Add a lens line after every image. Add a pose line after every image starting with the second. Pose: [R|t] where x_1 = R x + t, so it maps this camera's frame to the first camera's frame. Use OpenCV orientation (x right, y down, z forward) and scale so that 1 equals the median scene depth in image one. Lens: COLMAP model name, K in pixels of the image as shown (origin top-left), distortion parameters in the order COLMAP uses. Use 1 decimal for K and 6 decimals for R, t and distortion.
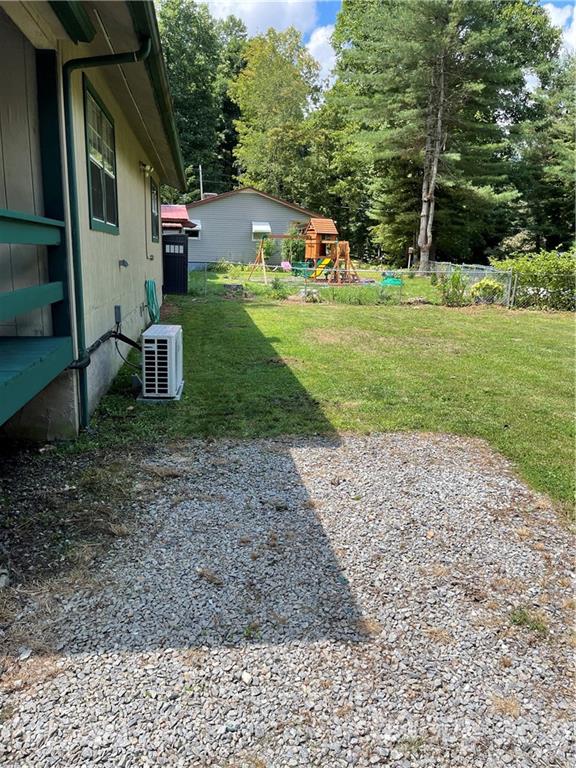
lens RADIAL K [[570.6, 0, 288.0], [0, 570.6, 384.0], [0, 0, 1]] dist [0.077782, -0.127458]
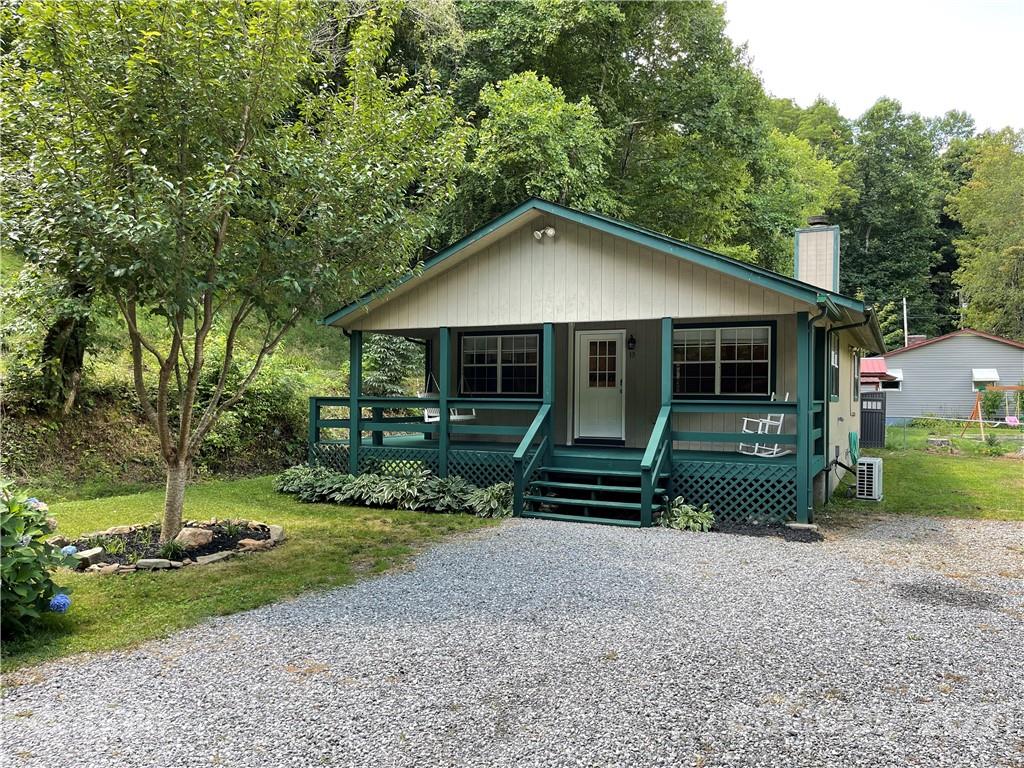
lens RADIAL K [[766.3, 0, 512.0], [0, 766.3, 384.0], [0, 0, 1]] dist [0.068737, -0.102466]
pose [[0.816174, -0.020726, -0.577434, 0.110648], [-0.122740, 0.970330, -0.208314, 0.136869], [0.564619, 0.240895, 0.789415, -0.664611]]
